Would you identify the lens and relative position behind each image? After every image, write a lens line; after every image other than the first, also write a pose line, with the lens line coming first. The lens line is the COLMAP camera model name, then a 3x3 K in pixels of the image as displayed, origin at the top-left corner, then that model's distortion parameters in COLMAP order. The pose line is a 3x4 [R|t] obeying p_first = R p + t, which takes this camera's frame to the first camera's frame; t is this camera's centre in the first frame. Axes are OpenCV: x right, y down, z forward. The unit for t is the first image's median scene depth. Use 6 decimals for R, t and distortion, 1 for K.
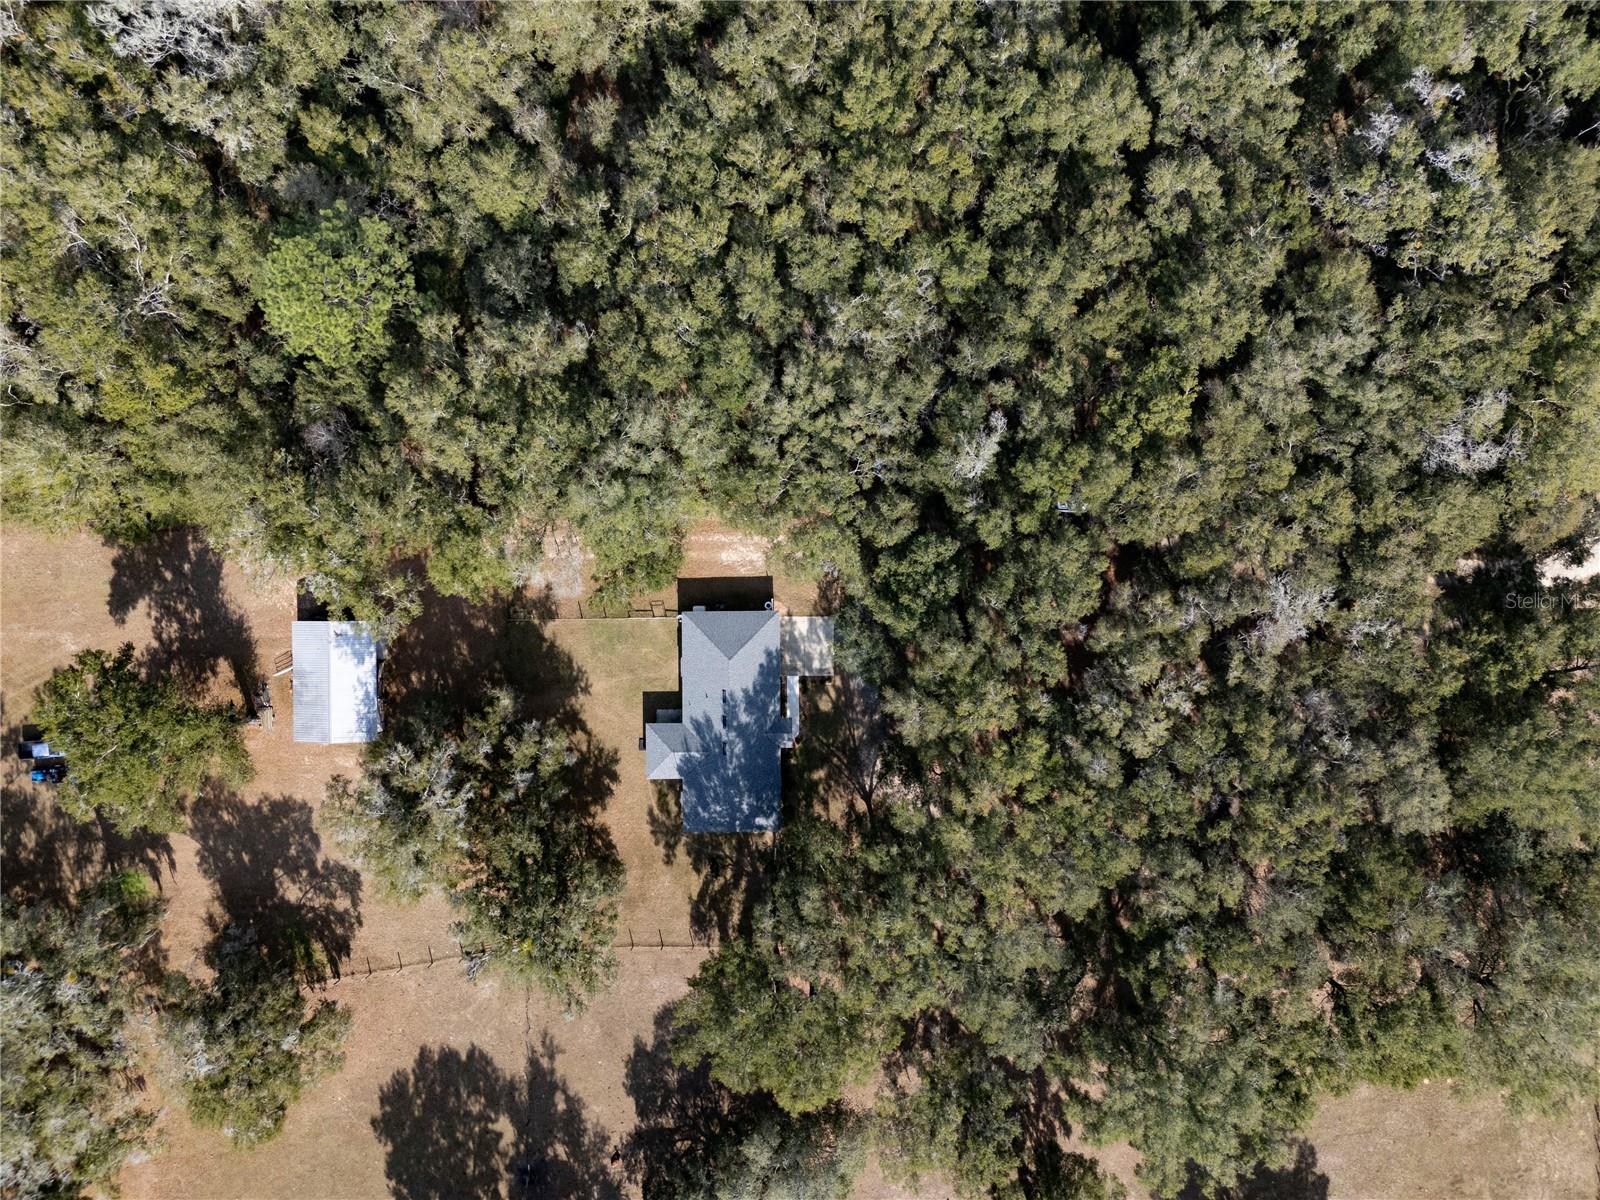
lens RADIAL K [[1118.1, 0, 799.3], [0, 1118.1, 599.8], [0, 0, 1]] dist [-0.006032, -0.001824]
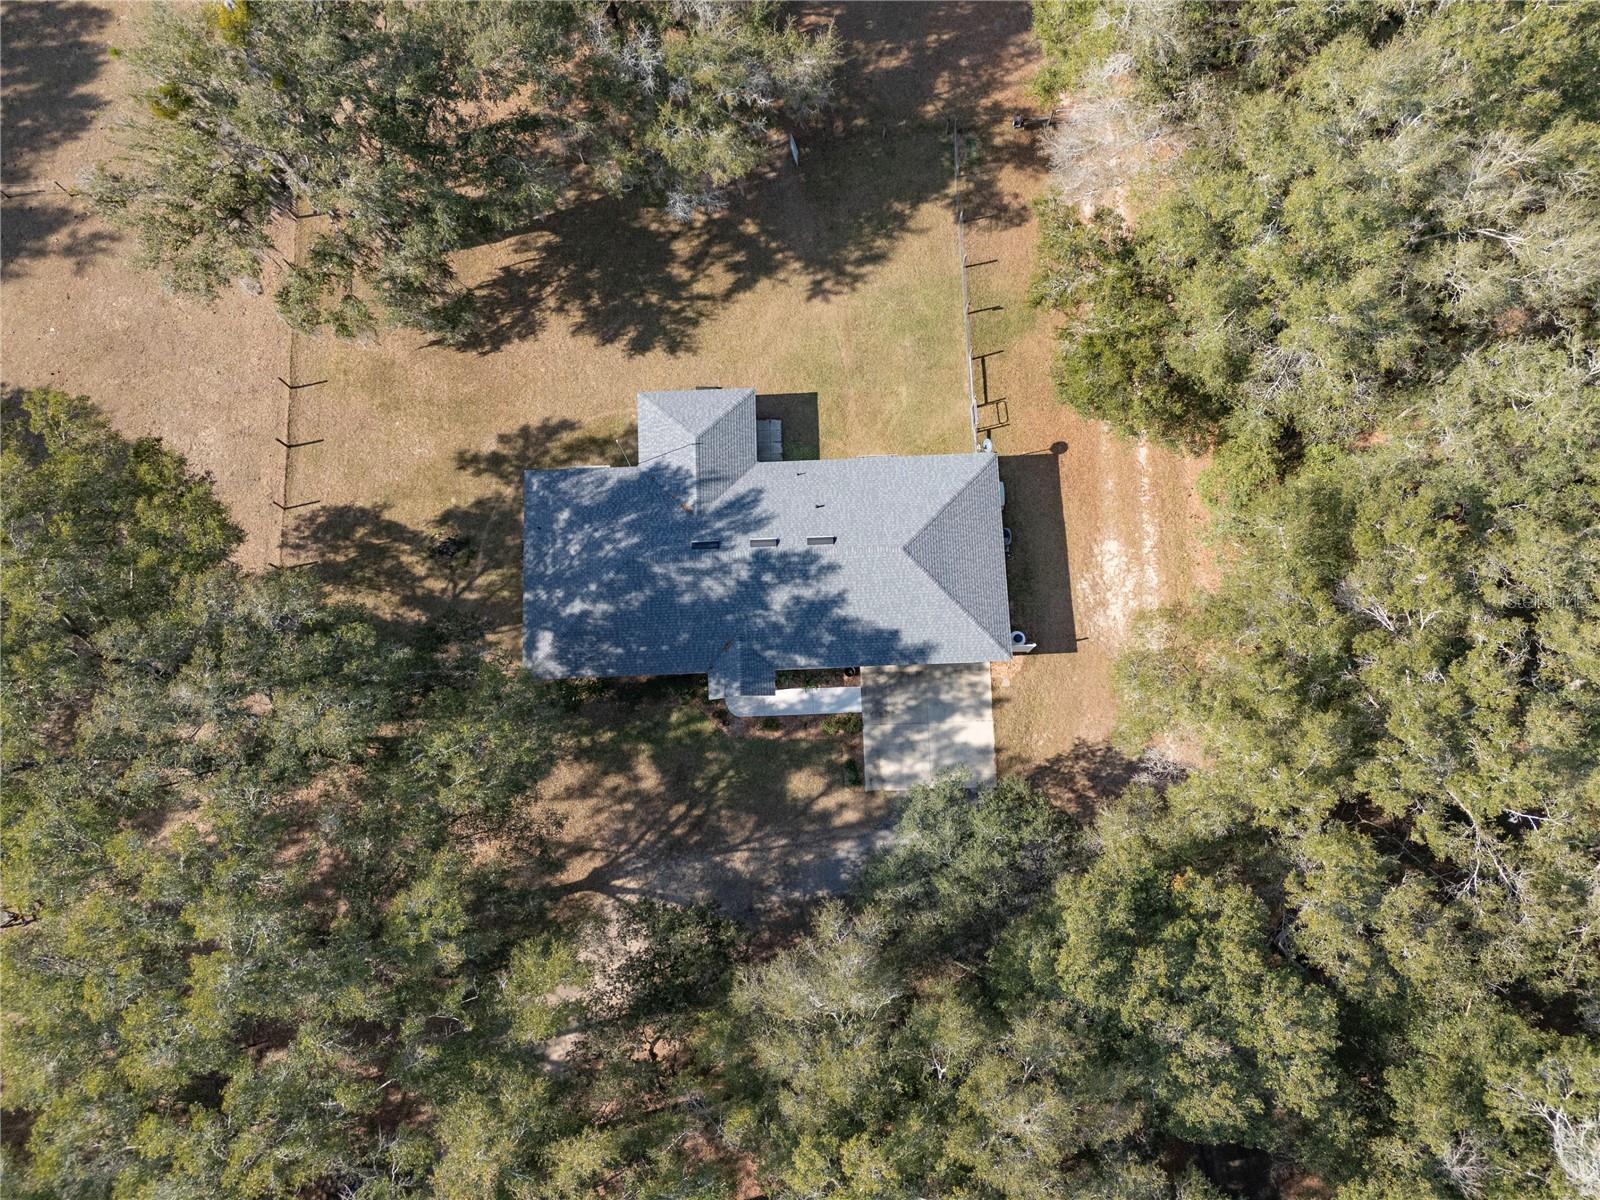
lens RADIAL K [[1118.1, 0, 764.6], [0, 1118.1, 619.3], [0, 0, 1]] dist [-0.006032, -0.001824]
pose [[0.026481, 0.979371, -0.200329, 0.048684], [-0.999130, 0.032389, 0.026269, 0.096941], [0.032215, 0.199459, 0.979376, 0.557026]]
